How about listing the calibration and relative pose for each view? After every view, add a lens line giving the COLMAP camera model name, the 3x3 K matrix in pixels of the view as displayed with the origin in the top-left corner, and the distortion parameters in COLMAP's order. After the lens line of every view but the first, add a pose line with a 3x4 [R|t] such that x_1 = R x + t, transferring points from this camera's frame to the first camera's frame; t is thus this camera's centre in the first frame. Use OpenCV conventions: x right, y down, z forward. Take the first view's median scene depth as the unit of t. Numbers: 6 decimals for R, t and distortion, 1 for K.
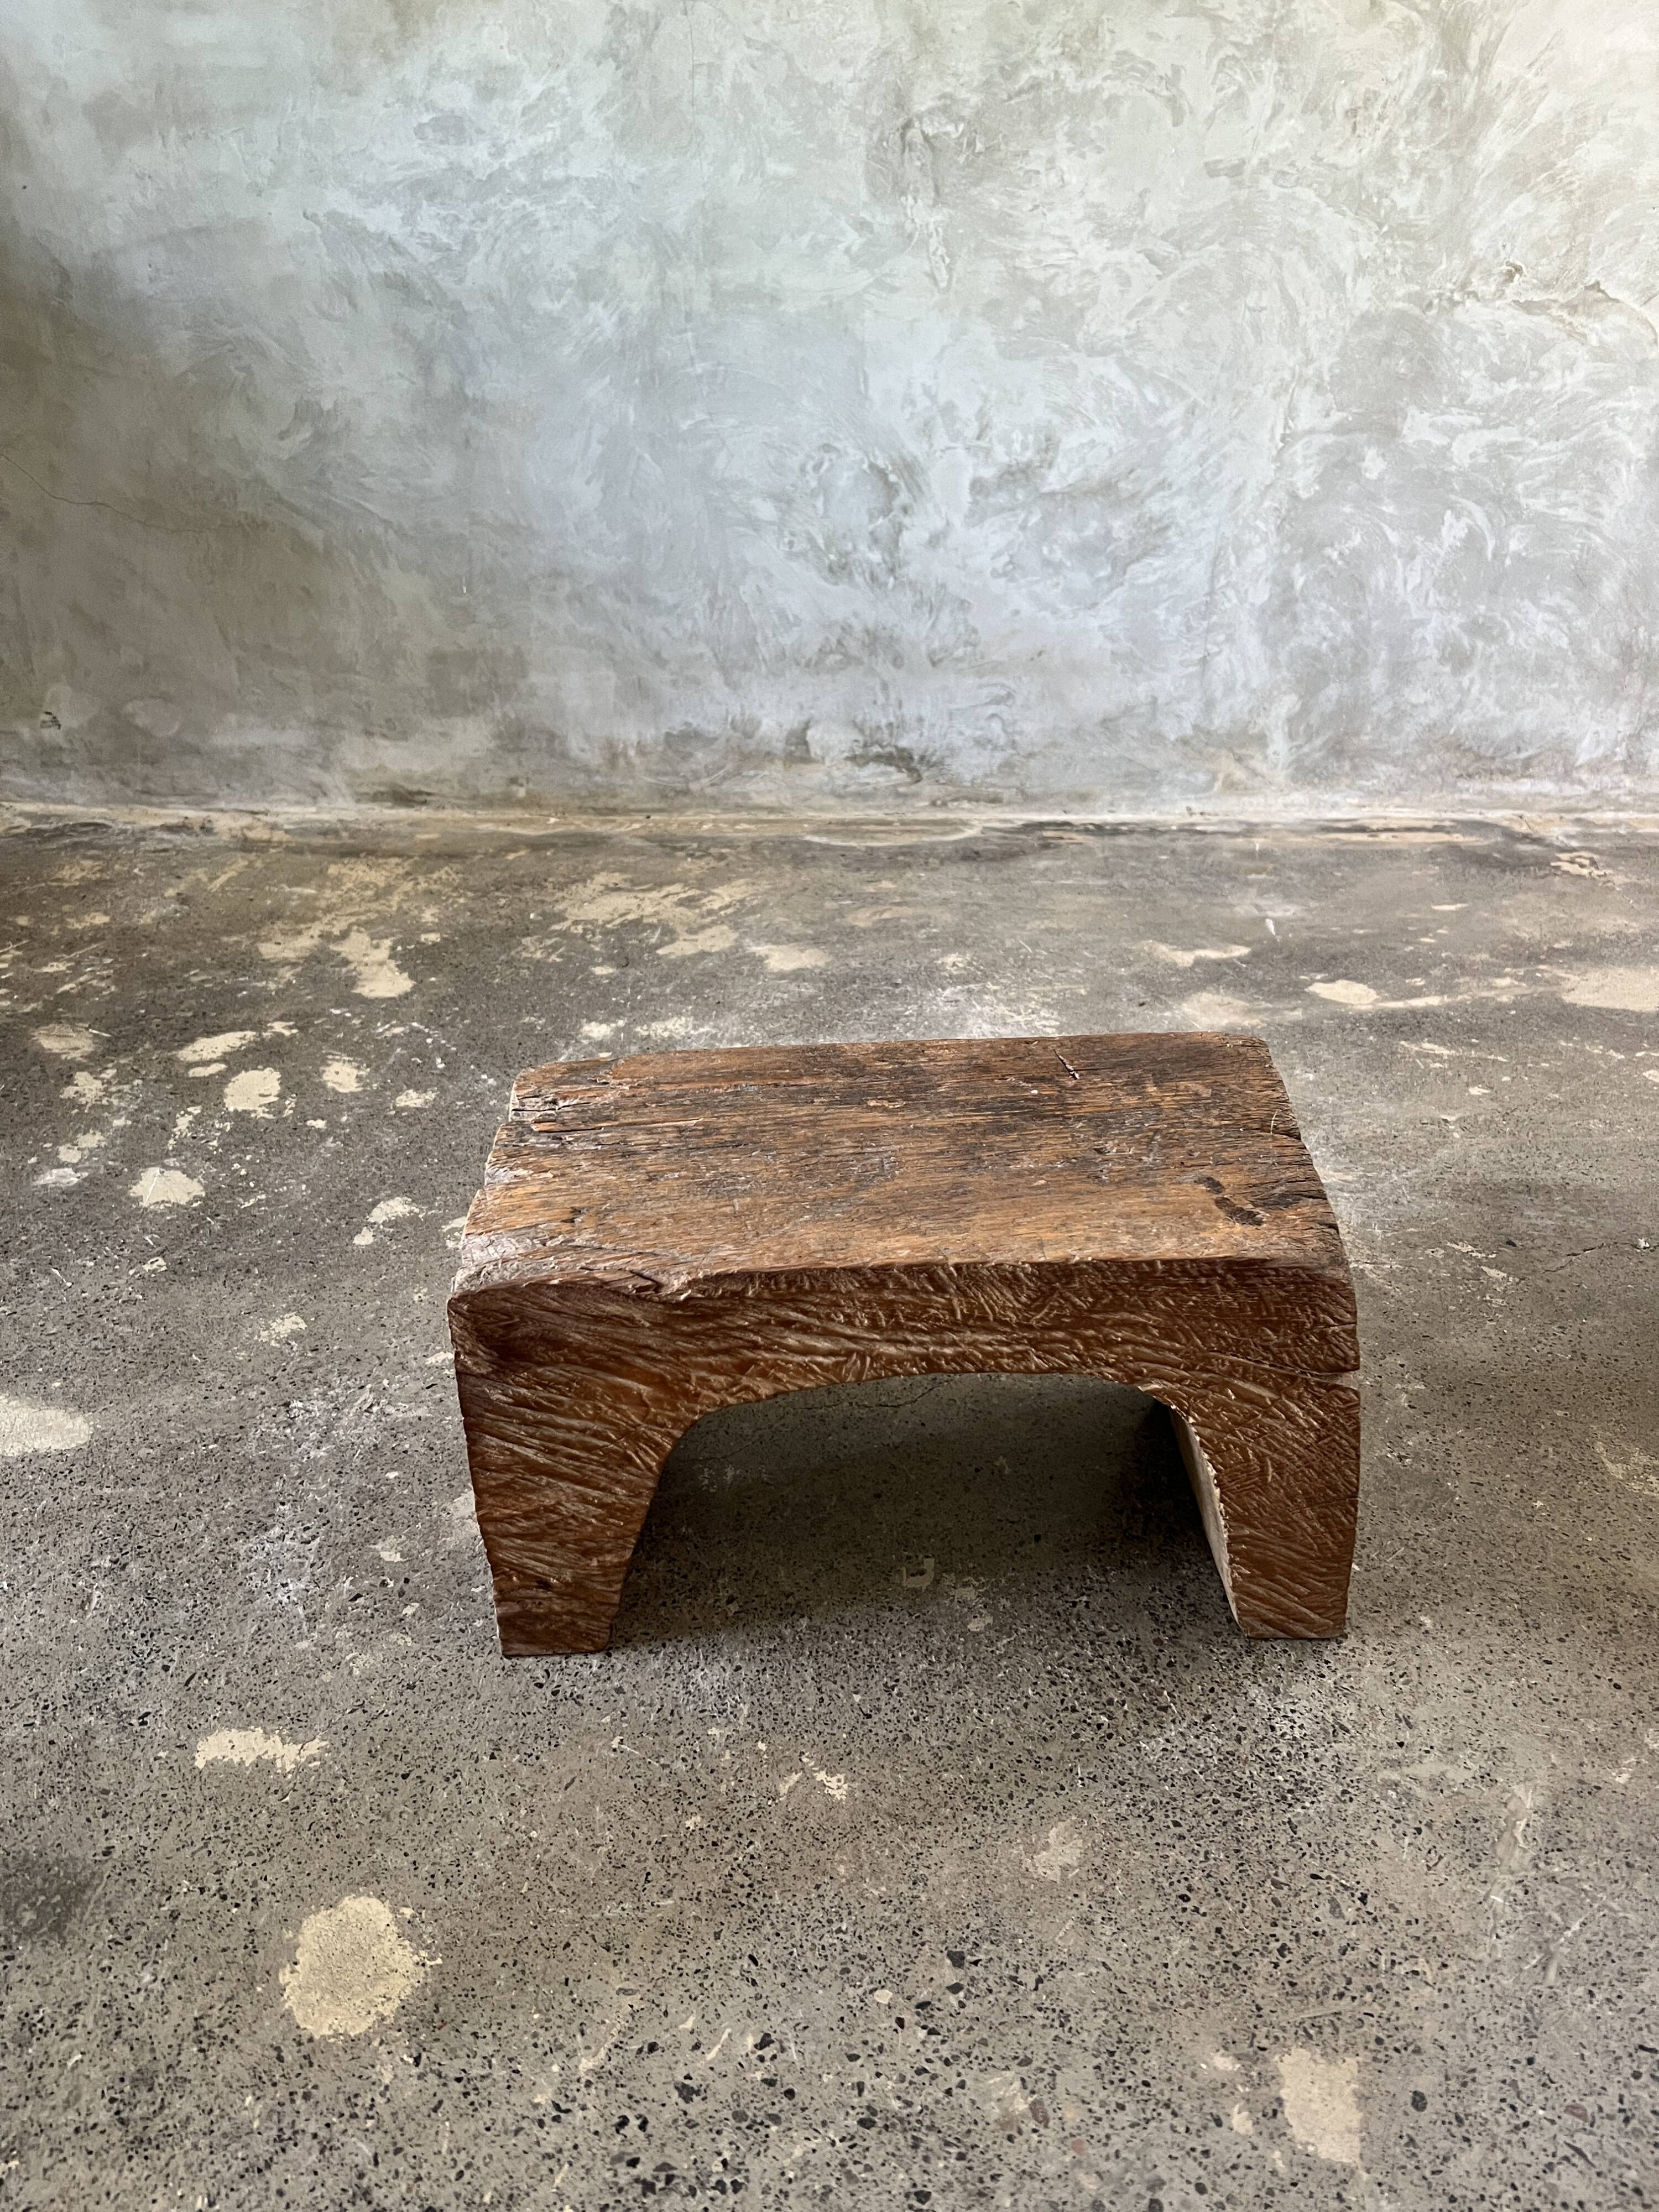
lens RADIAL K [[1676.4, 0, 843.4], [0, 1676.4, 1128.1], [0, 0, 1]] dist [0.028488, -0.037657]
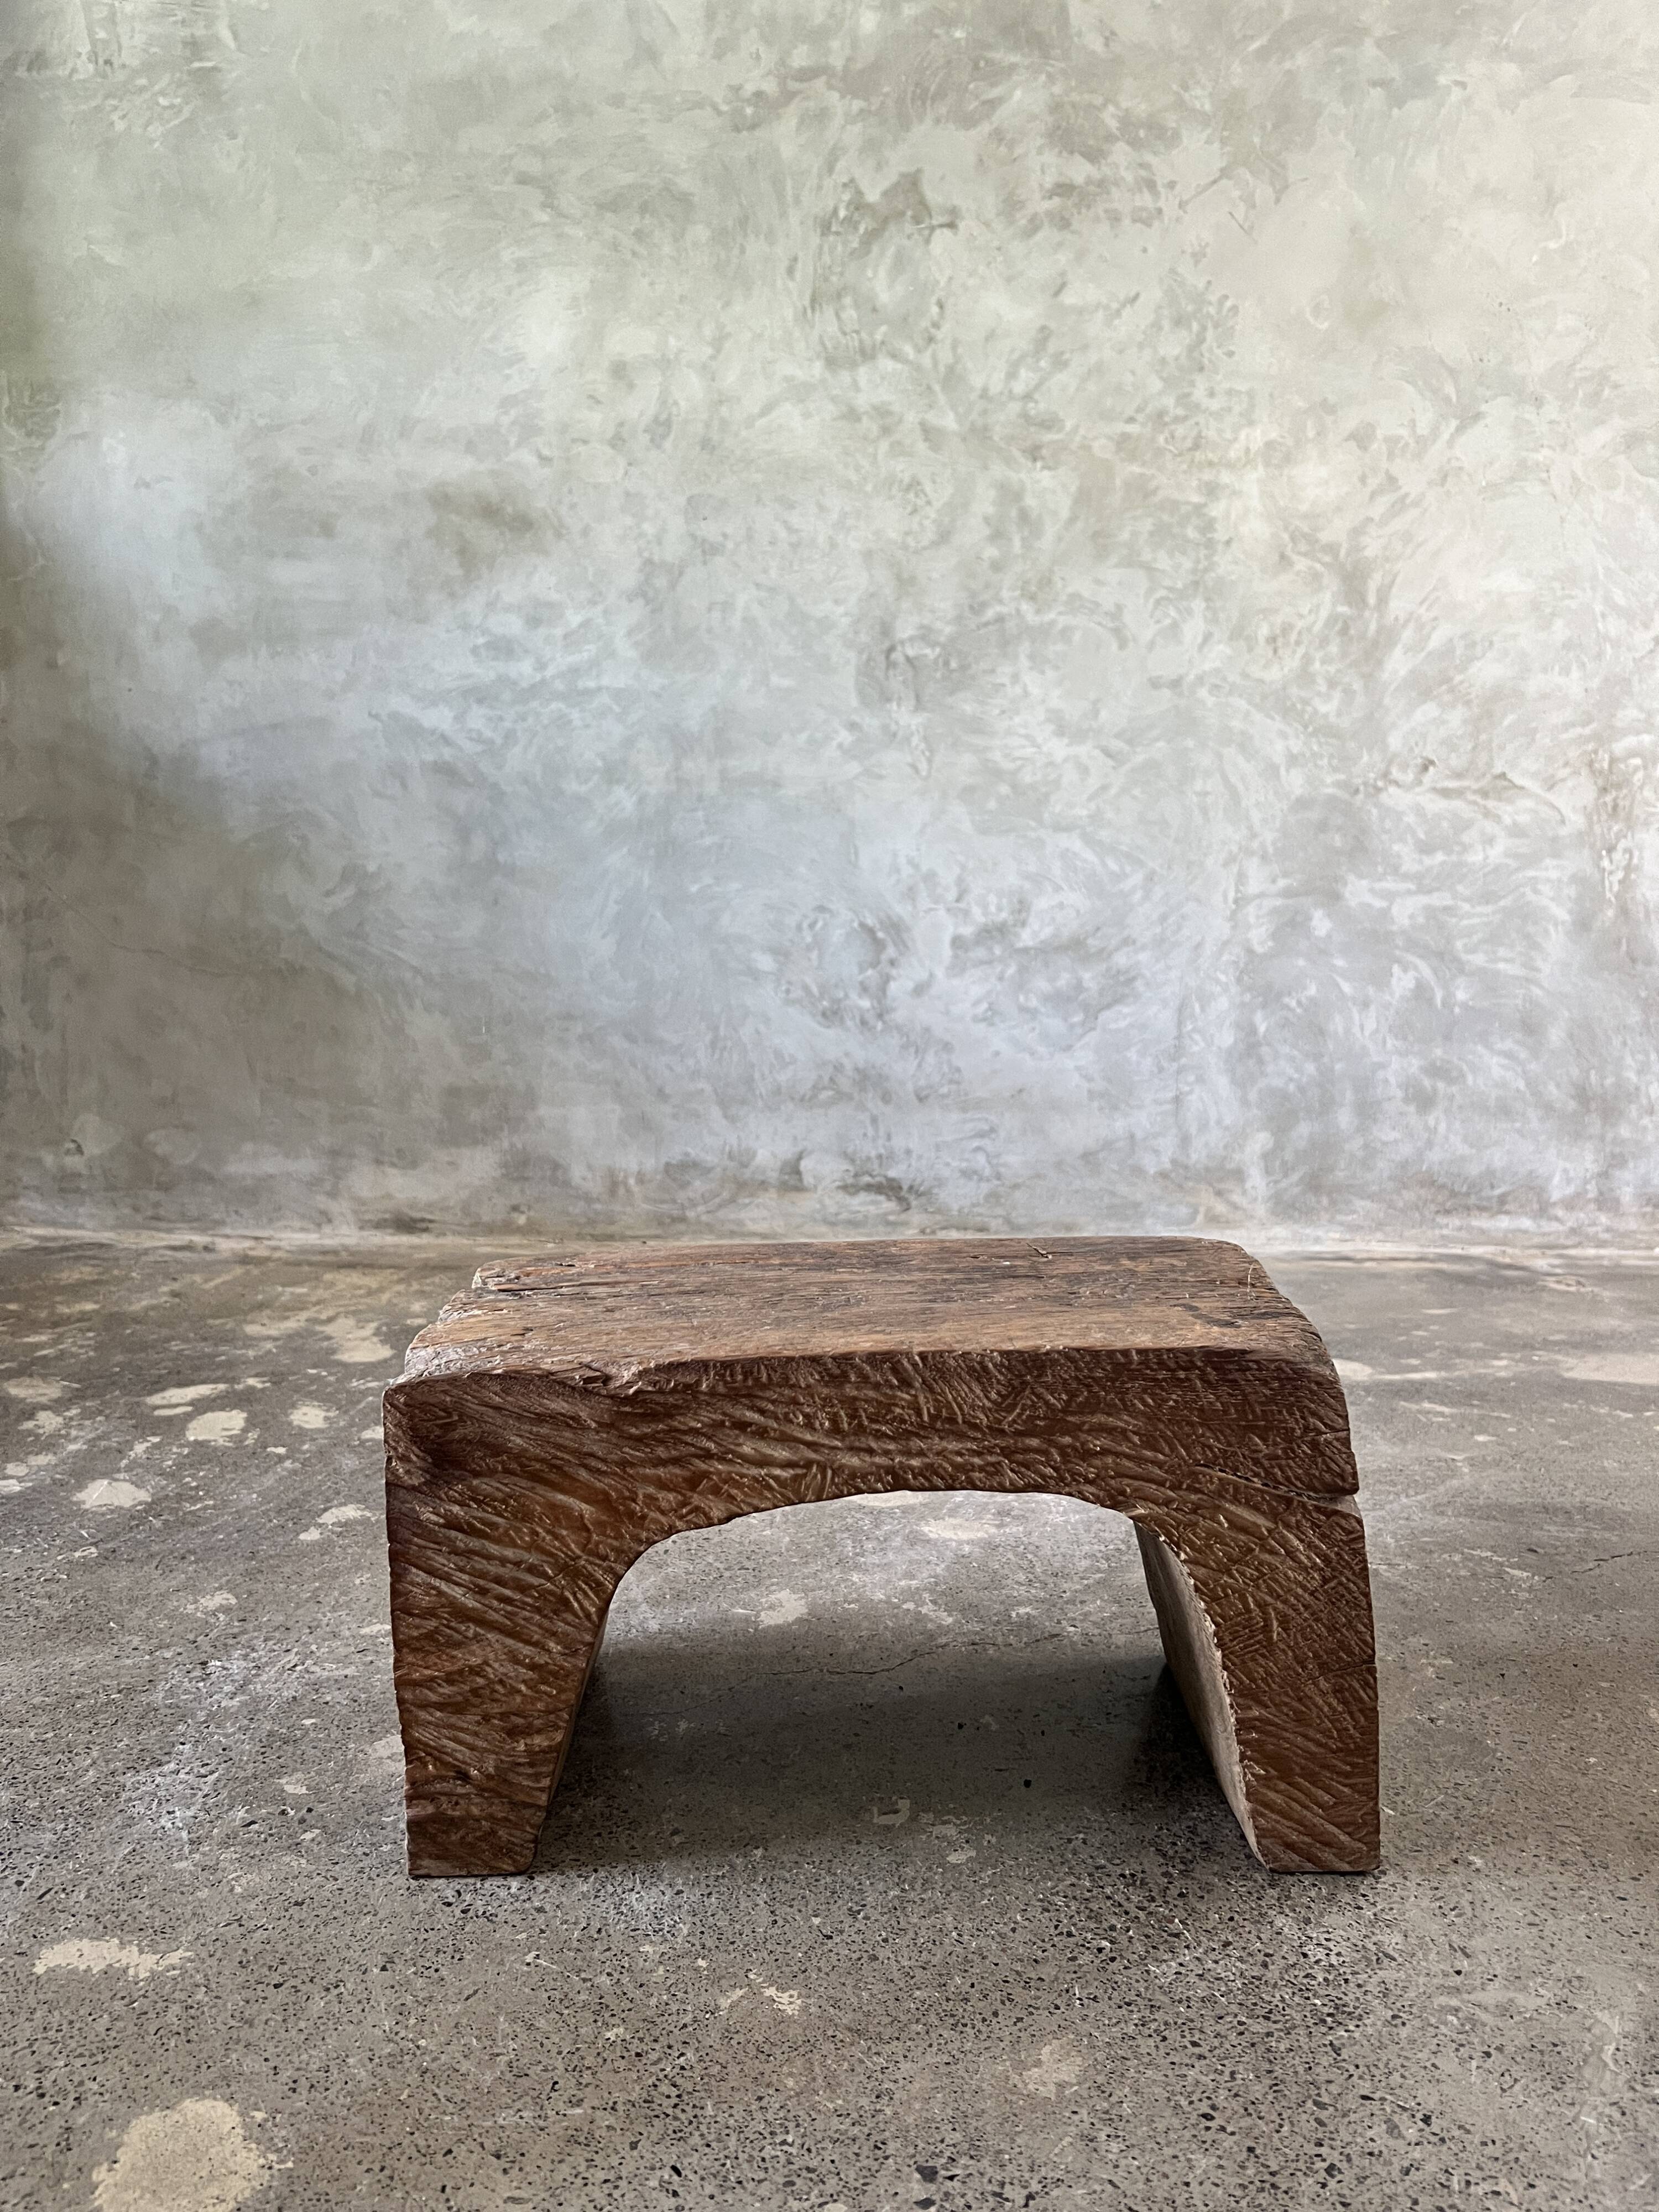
lens RADIAL K [[1676.4, 0, 836.3], [0, 1676.4, 1130.1], [0, 0, 1]] dist [0.028488, -0.037657]
pose [[0.999945, 0.004390, -0.009520, 0.016176], [-0.007488, 0.934643, -0.355508, 0.175422], [0.007338, 0.355559, 0.934625, 0.036782]]
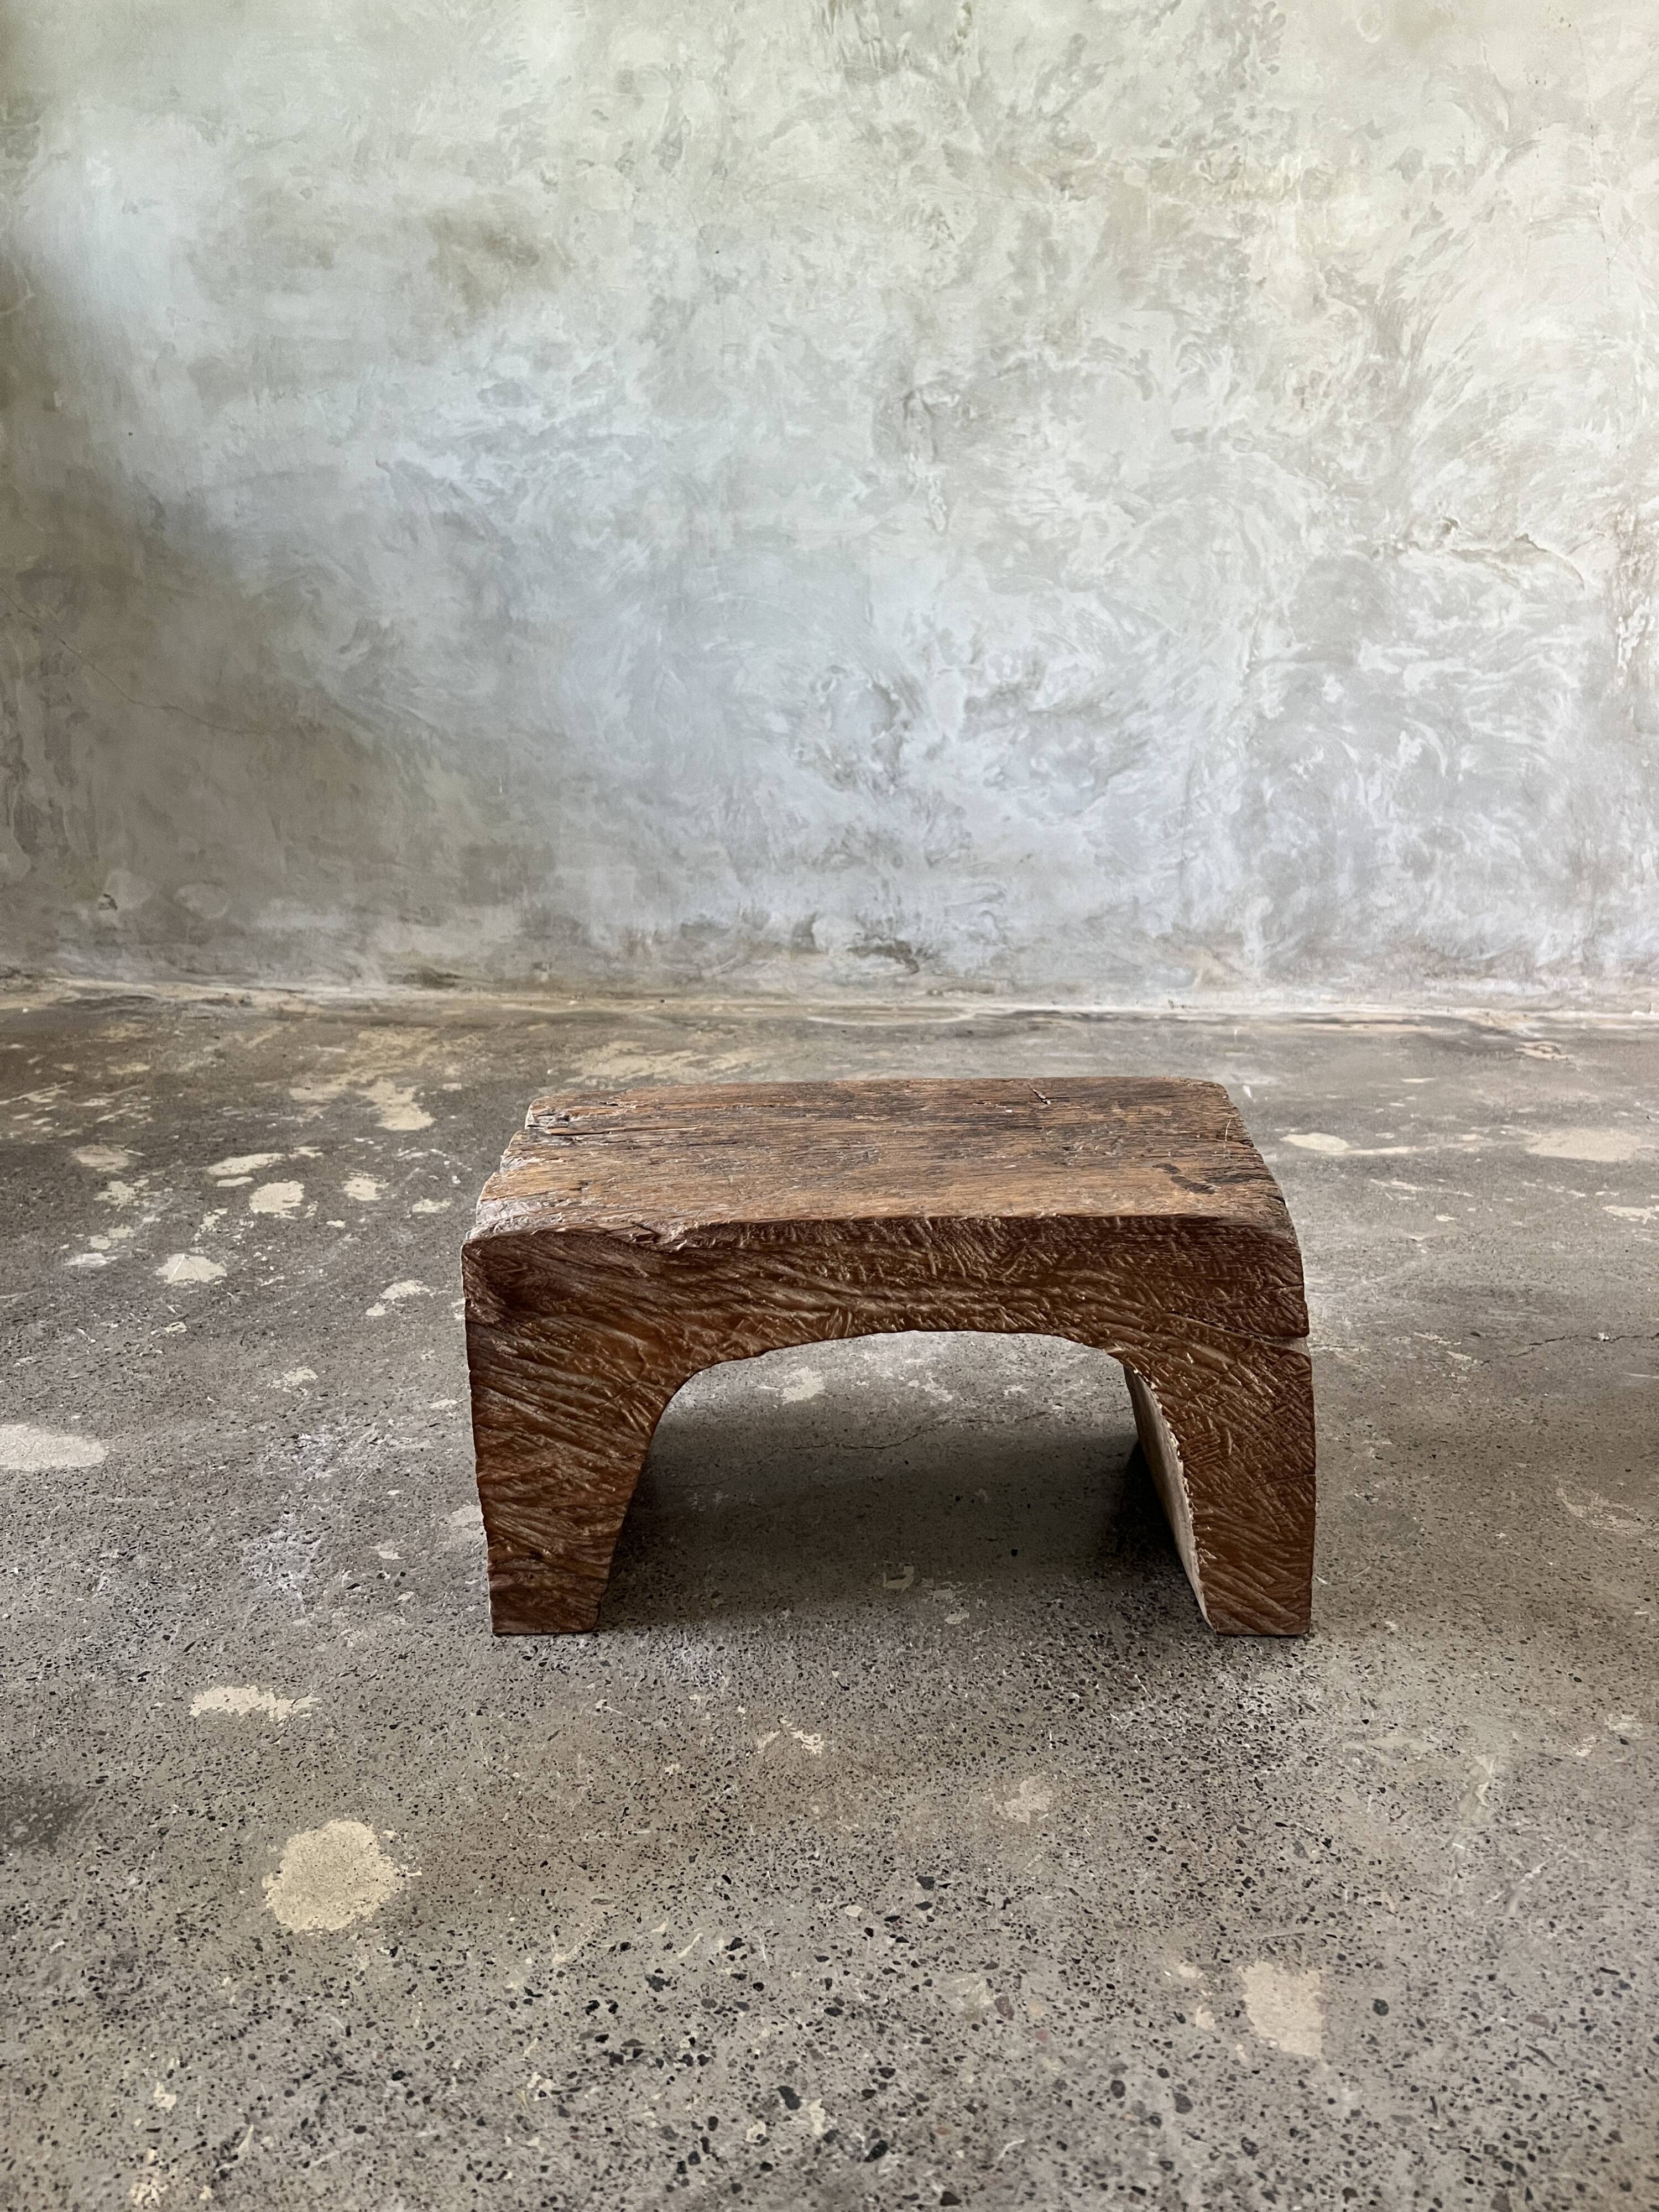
lens RADIAL K [[1676.4, 0, 841.8], [0, 1676.4, 1134.6], [0, 0, 1]] dist [0.028488, -0.037657]
pose [[0.999872, 0.014689, -0.006350, 0.008920], [-0.015569, 0.984638, -0.173911, 0.126540], [0.003698, 0.173987, 0.984741, -0.045396]]
